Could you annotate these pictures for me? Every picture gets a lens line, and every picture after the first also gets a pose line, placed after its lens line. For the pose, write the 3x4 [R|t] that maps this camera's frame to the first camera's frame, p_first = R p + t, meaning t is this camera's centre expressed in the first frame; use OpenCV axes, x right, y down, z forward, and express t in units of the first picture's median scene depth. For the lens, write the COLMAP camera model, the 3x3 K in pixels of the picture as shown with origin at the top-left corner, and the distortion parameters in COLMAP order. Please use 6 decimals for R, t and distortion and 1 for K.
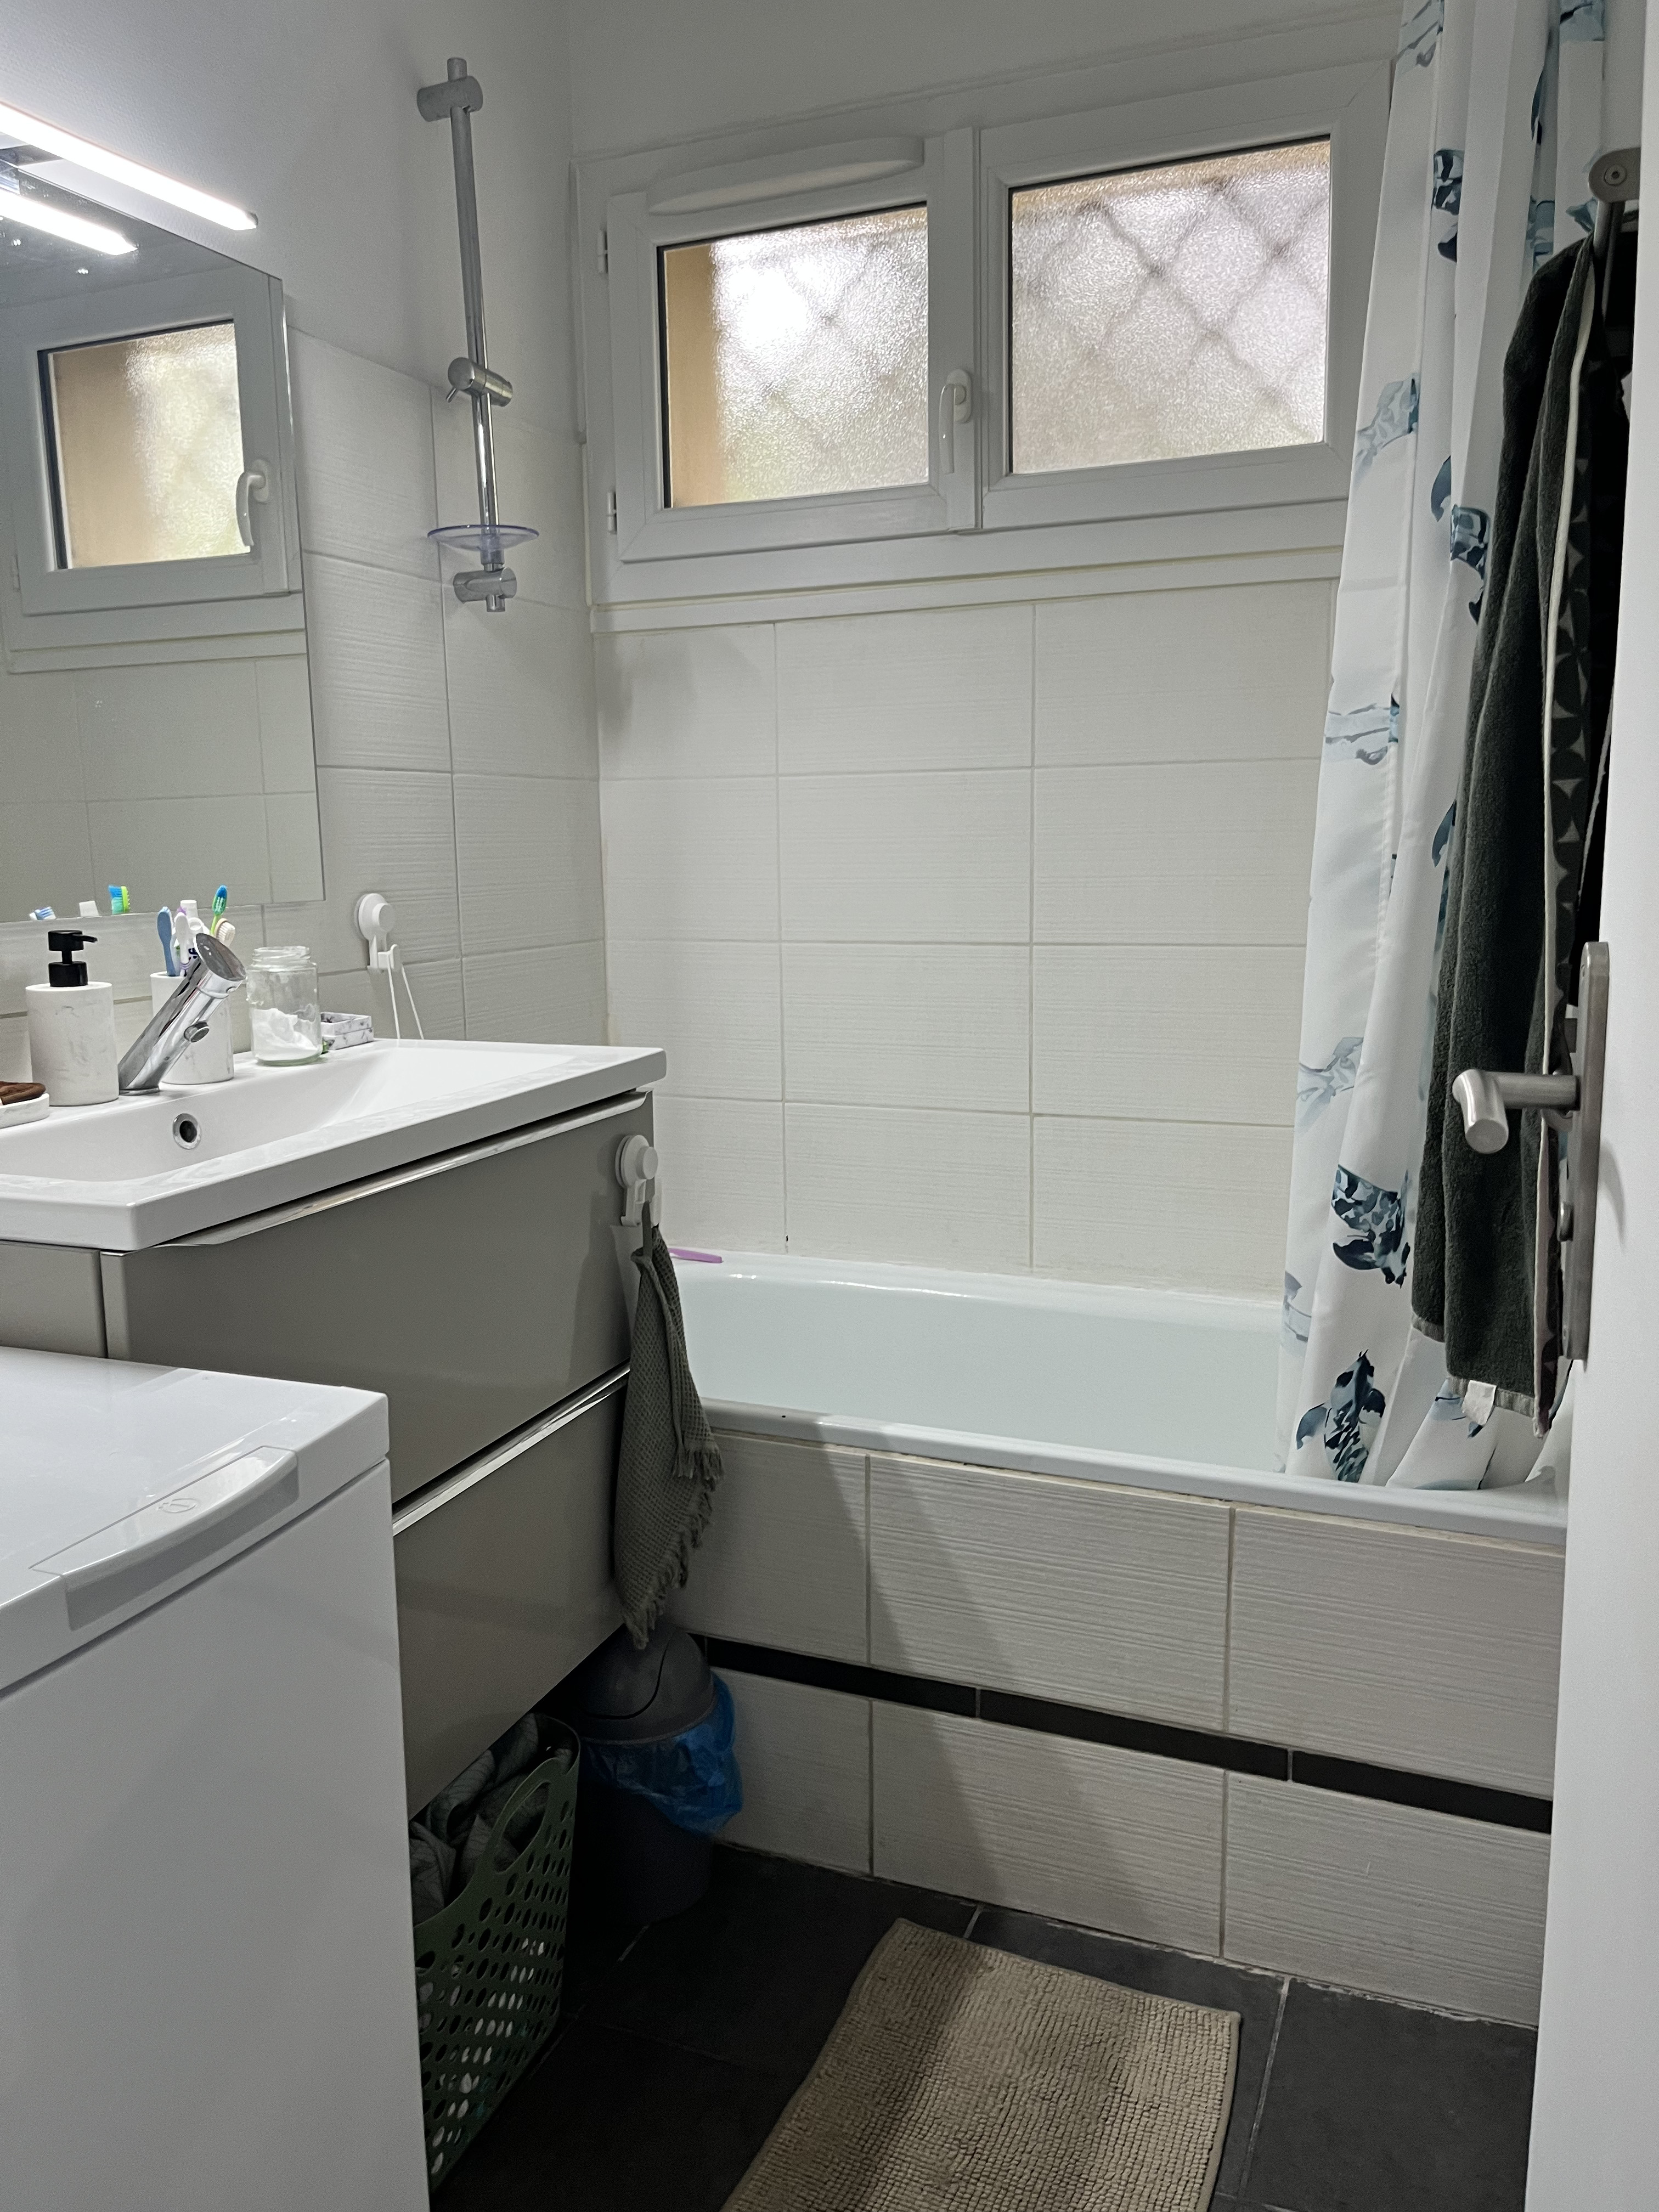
lens RADIAL K [[1668.1, 0, 825.2], [0, 1668.1, 1099.1], [0, 0, 1]] dist [0.046444, -0.056596]
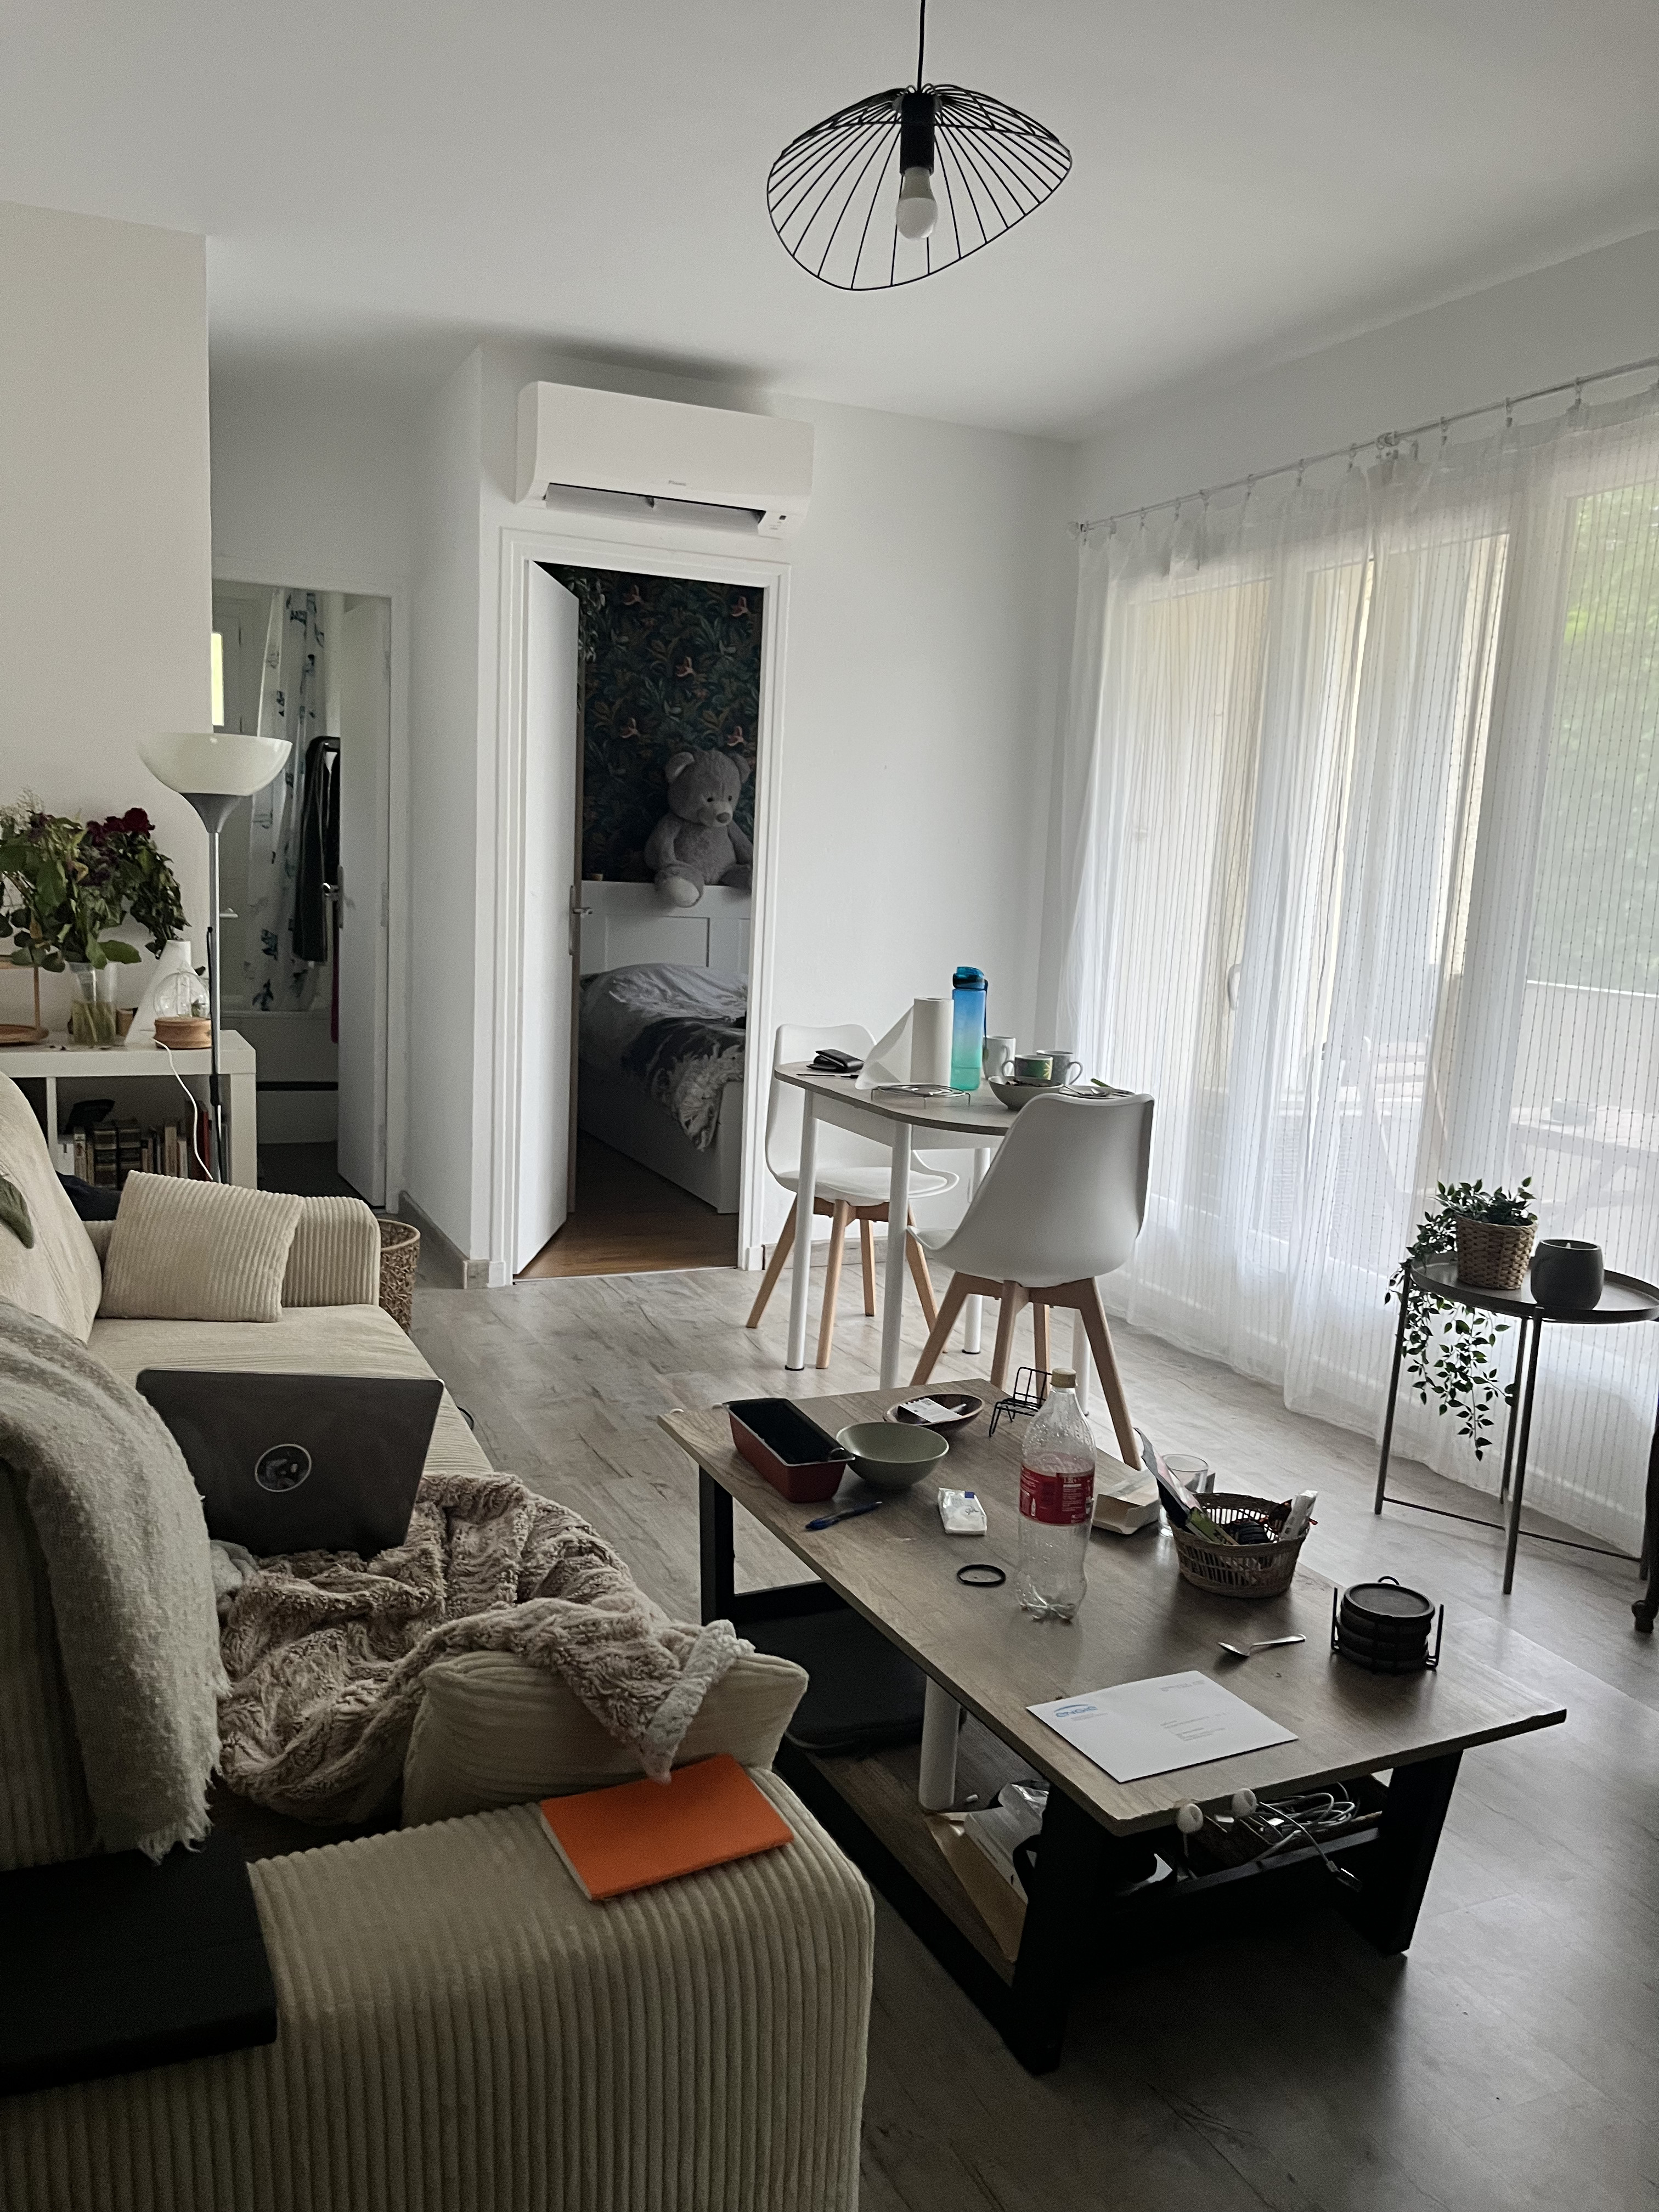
lens RADIAL K [[1668.1, 0, 825.2], [0, 1668.1, 1099.1], [0, 0, 1]] dist [0.046444, -0.056596]
pose [[0.695478, -0.054932, 0.716444, -1.526441], [0.056808, 0.998156, 0.021386, 0.406407], [-0.716298, 0.025826, 0.697316, -2.532509]]
